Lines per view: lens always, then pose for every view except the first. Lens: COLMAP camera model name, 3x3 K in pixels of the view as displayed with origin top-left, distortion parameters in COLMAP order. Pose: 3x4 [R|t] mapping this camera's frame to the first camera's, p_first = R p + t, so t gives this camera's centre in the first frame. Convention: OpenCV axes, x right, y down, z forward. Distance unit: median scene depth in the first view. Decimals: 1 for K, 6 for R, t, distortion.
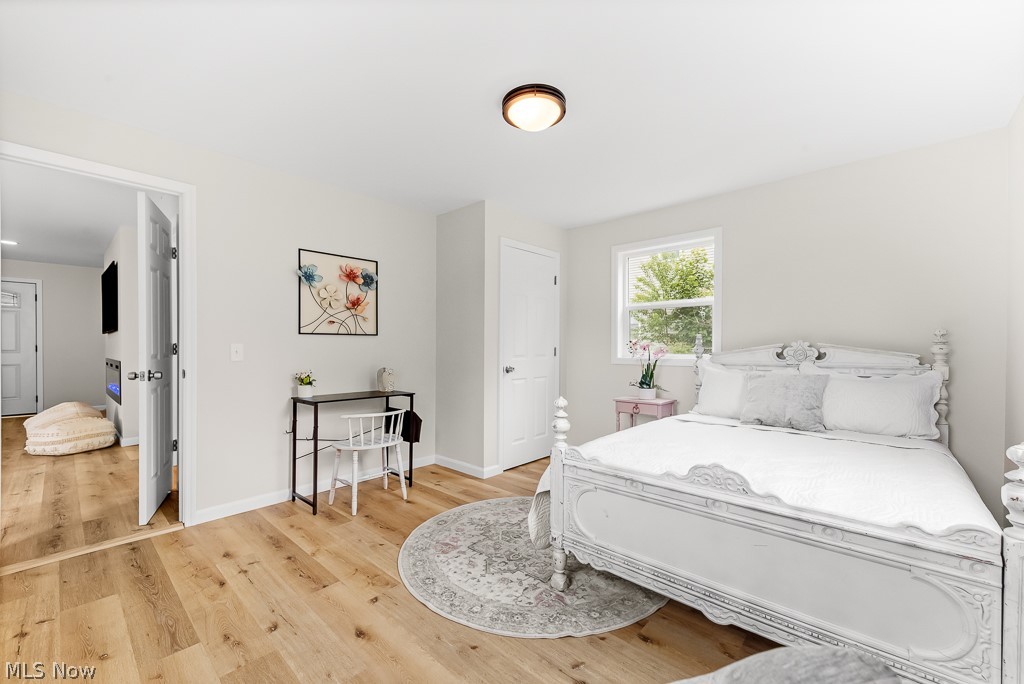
lens RADIAL K [[399.9, 0, 506.9], [0, 399.9, 347.7], [0, 0, 1]] dist [0.000837, -0.000150]
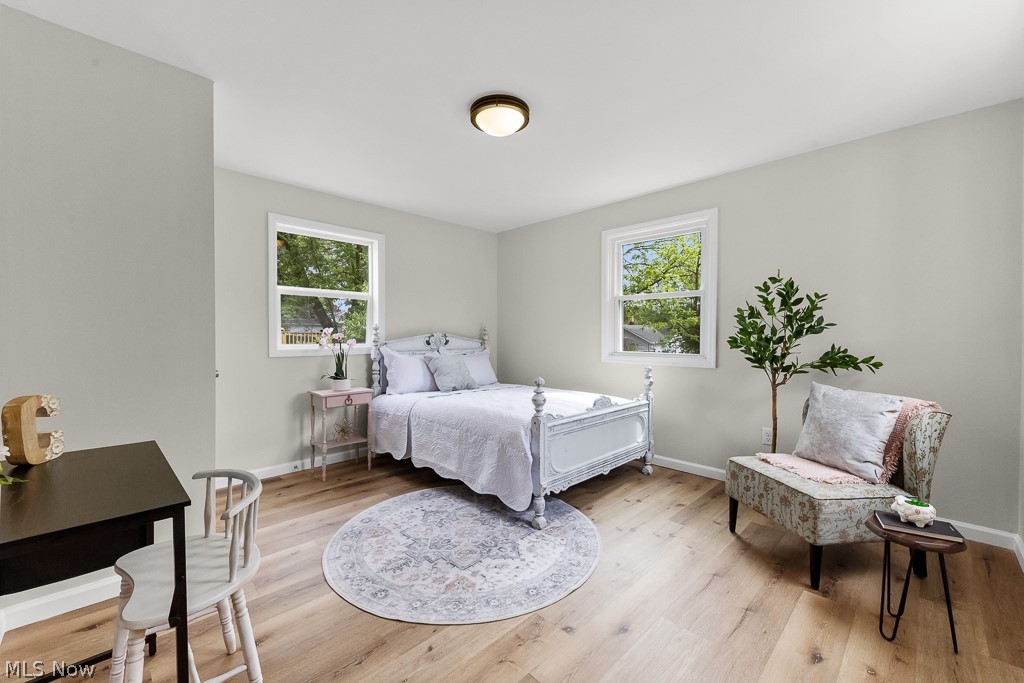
lens RADIAL K [[399.9, 0, 506.9], [0, 399.9, 347.2], [0, 0, 1]] dist [0.000837, -0.000150]
pose [[0.079702, -0.029225, 0.996390, -0.907503], [0.004541, 0.999570, 0.028955, -0.005510], [-0.996808, 0.002217, 0.079801, 0.810974]]
